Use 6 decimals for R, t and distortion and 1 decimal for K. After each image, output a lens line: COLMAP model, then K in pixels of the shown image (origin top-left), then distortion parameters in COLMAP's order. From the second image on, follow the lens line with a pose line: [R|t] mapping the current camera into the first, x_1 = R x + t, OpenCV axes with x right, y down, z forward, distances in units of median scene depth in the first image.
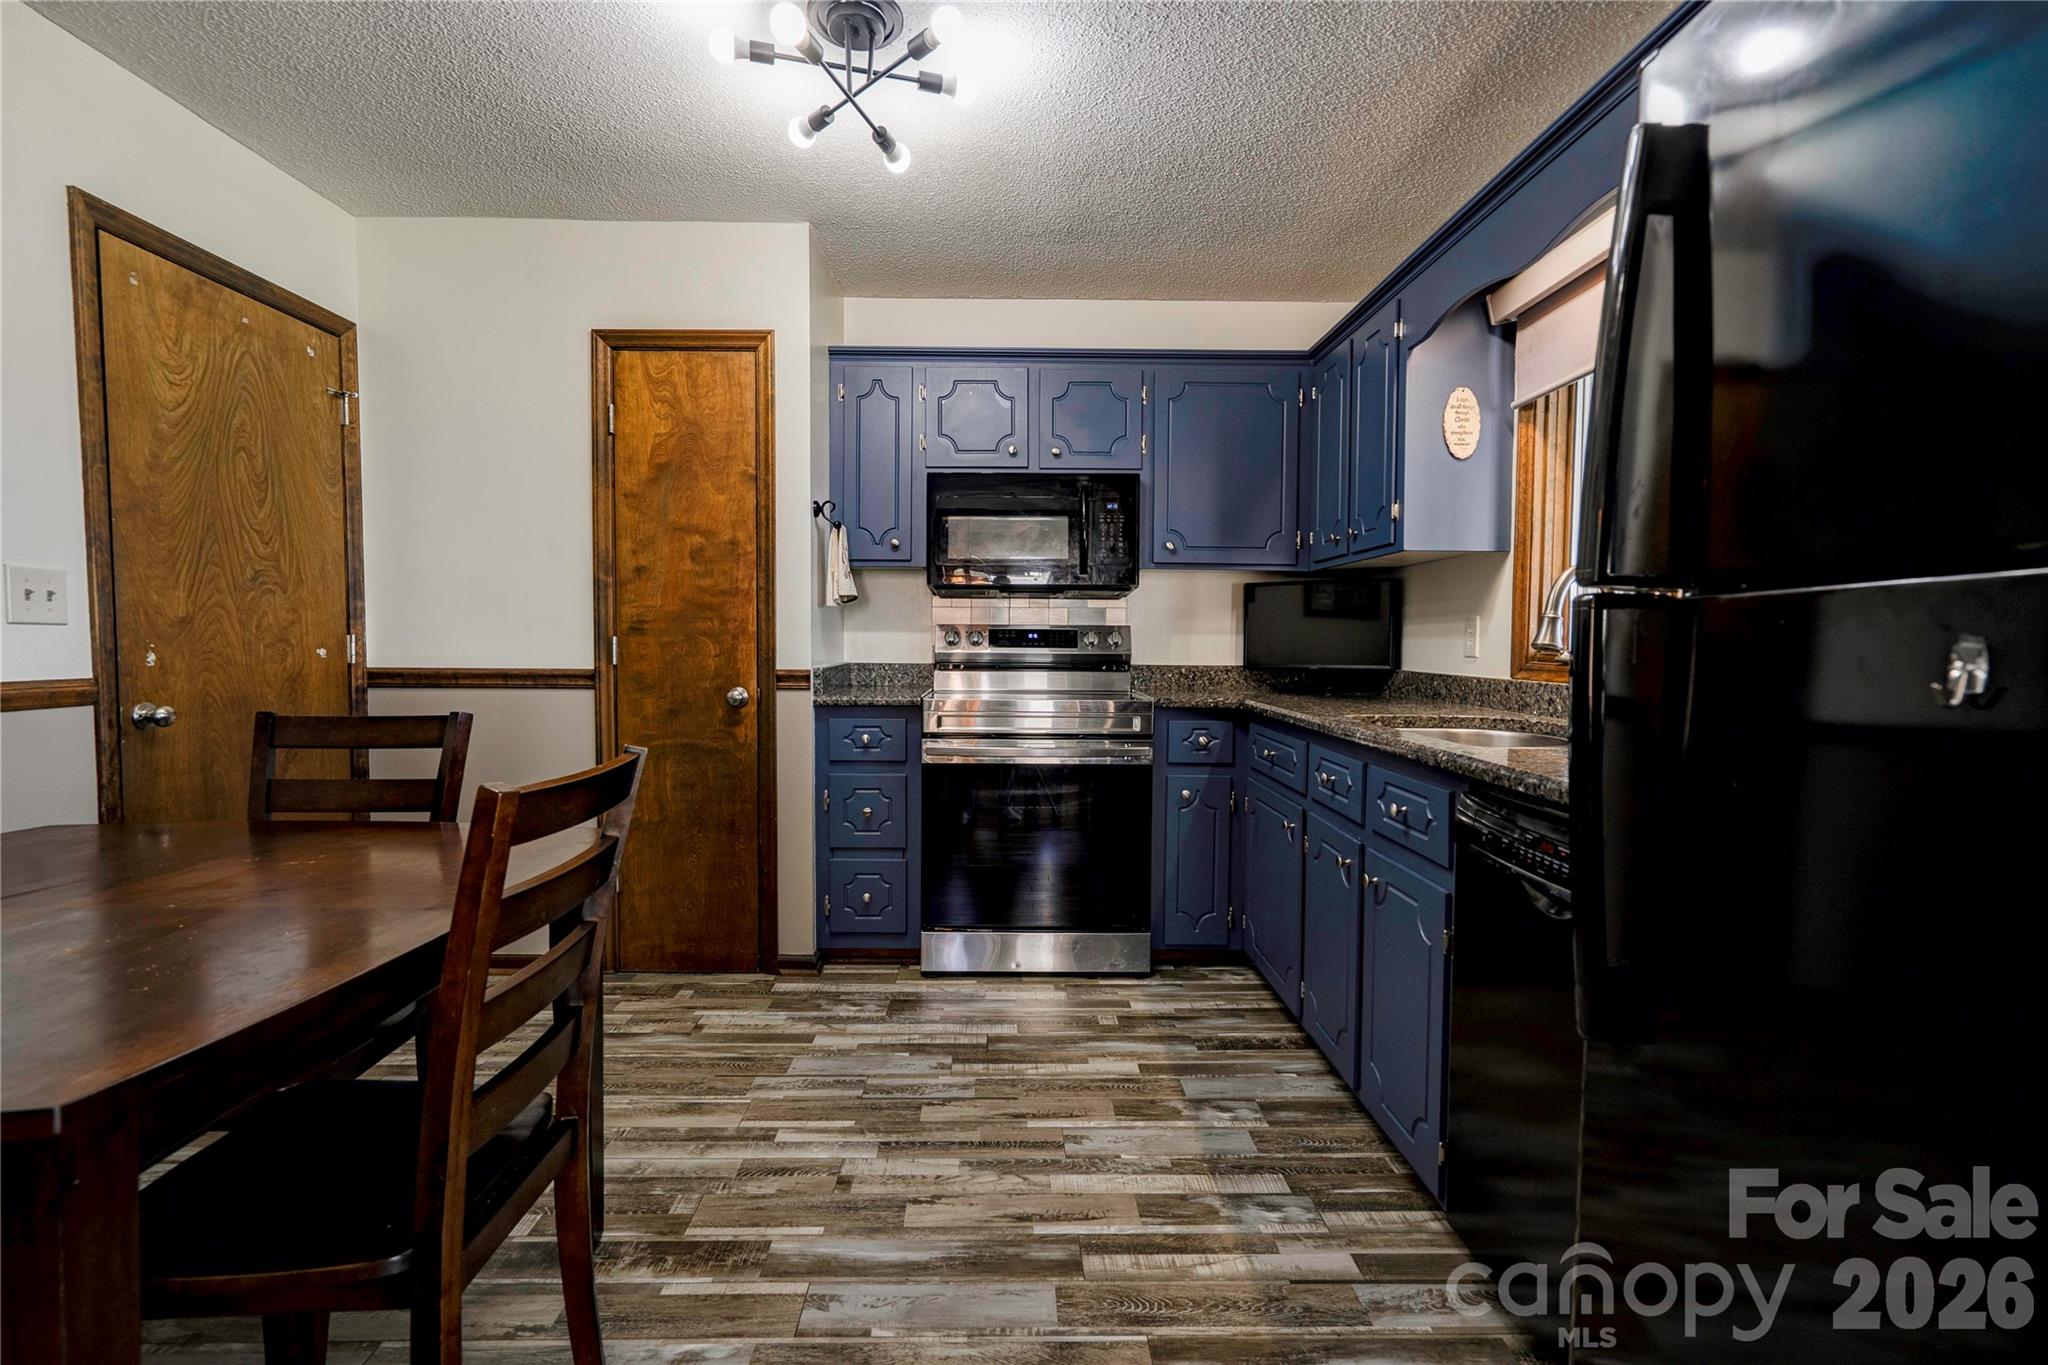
lens RADIAL K [[935.7, 0, 1014.6], [0, 935.7, 678.9], [0, 0, 1]] dist [-0.006279, 0.012563]
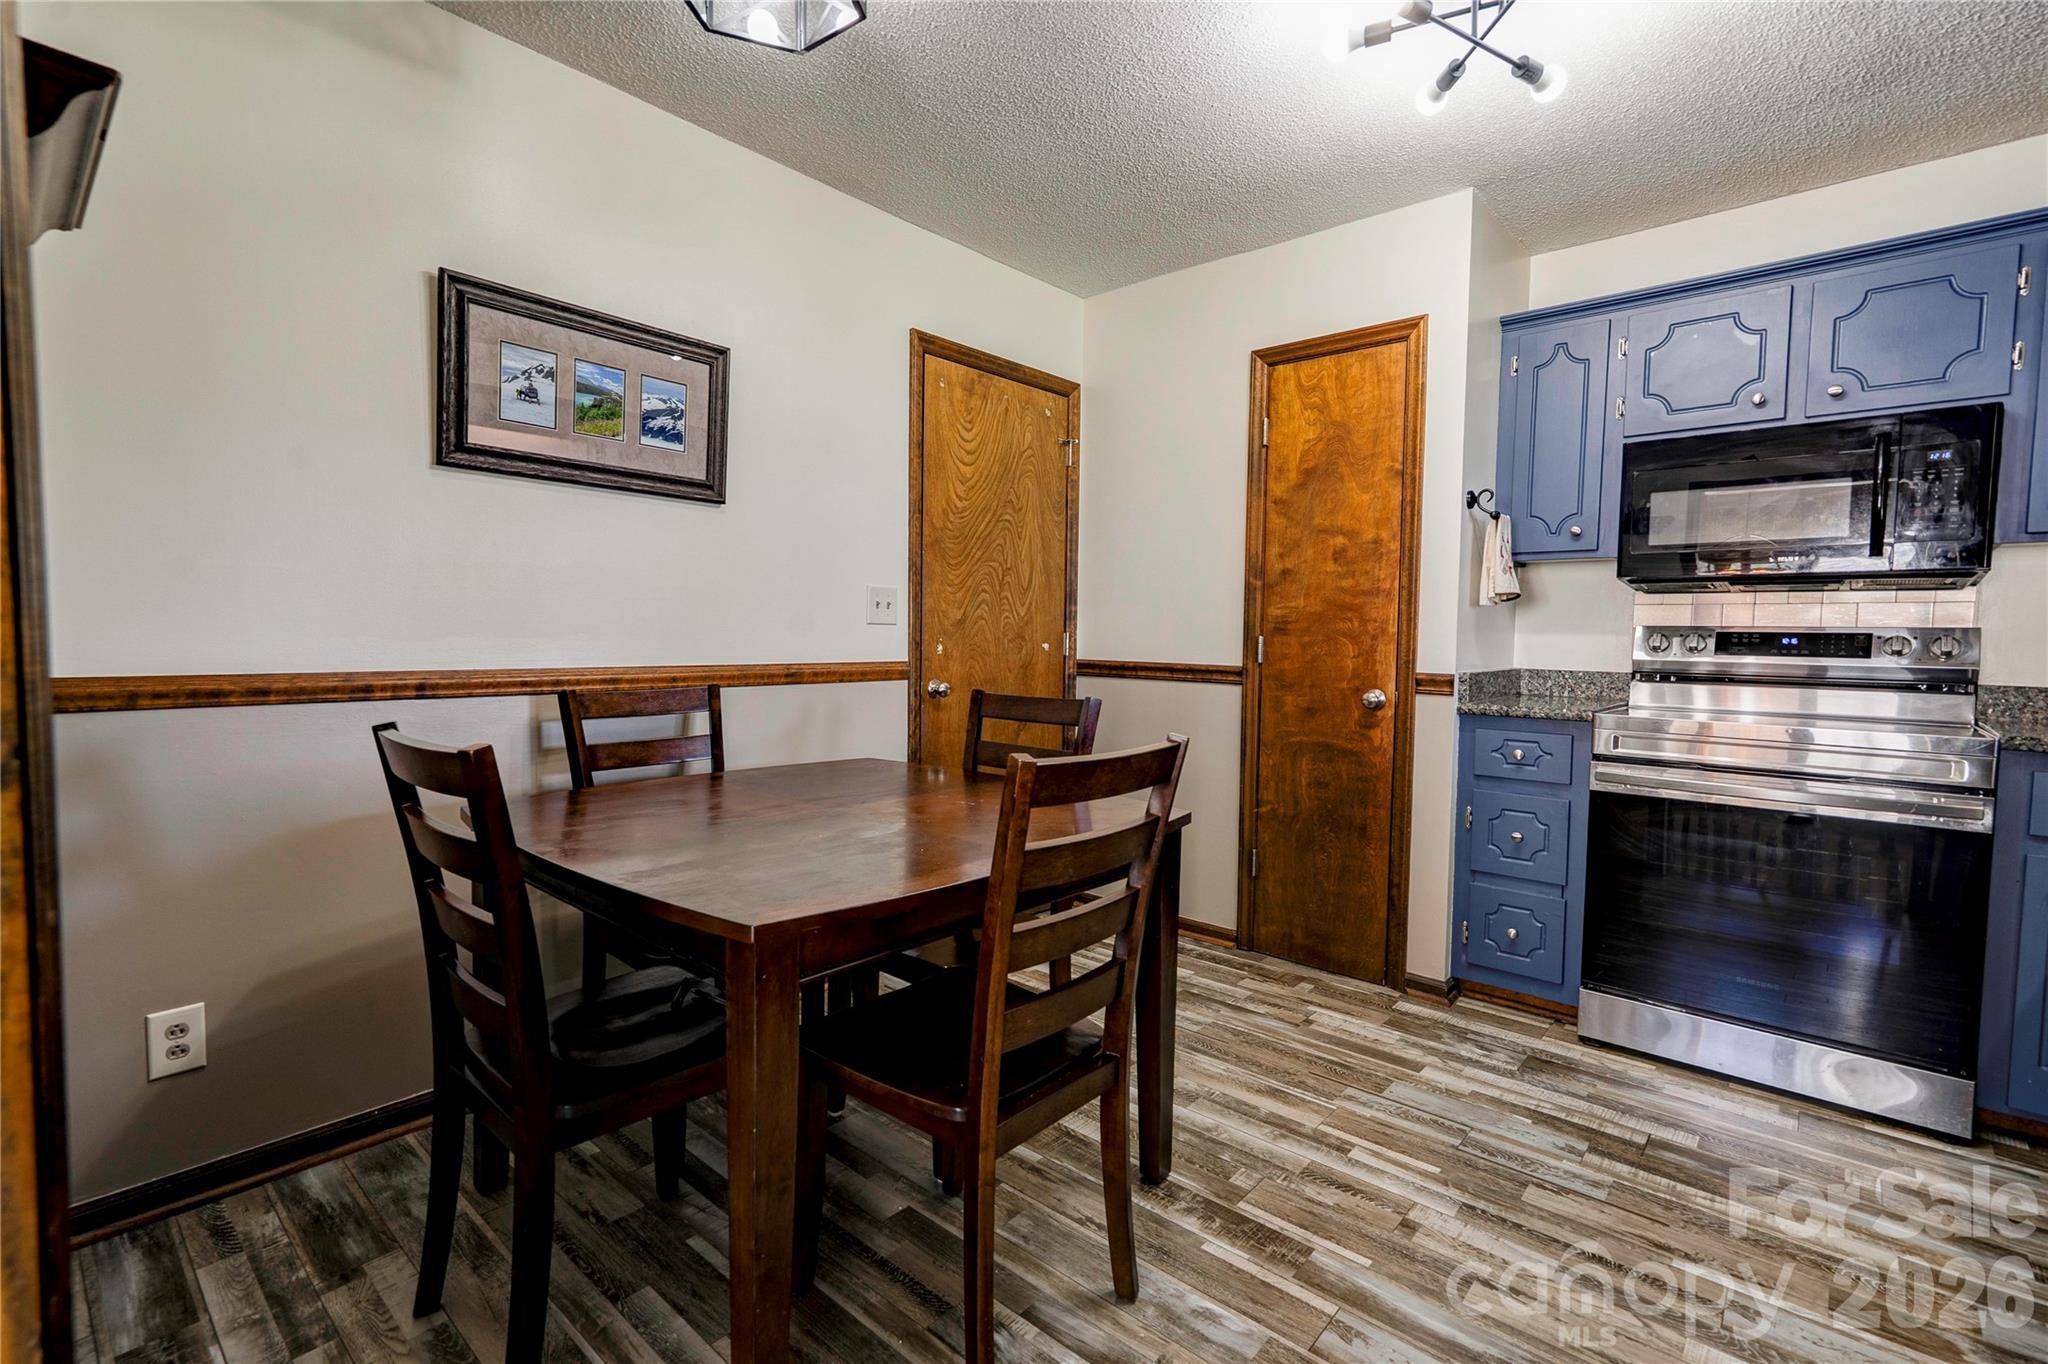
lens RADIAL K [[935.7, 0, 1023.5], [0, 935.7, 680.1], [0, 0, 1]] dist [-0.006279, 0.012563]
pose [[0.738225, 0.041023, -0.673306, 0.098227], [-0.040677, 0.999040, 0.016270, -0.002045], [0.673327, 0.015377, 0.739185, 0.033982]]
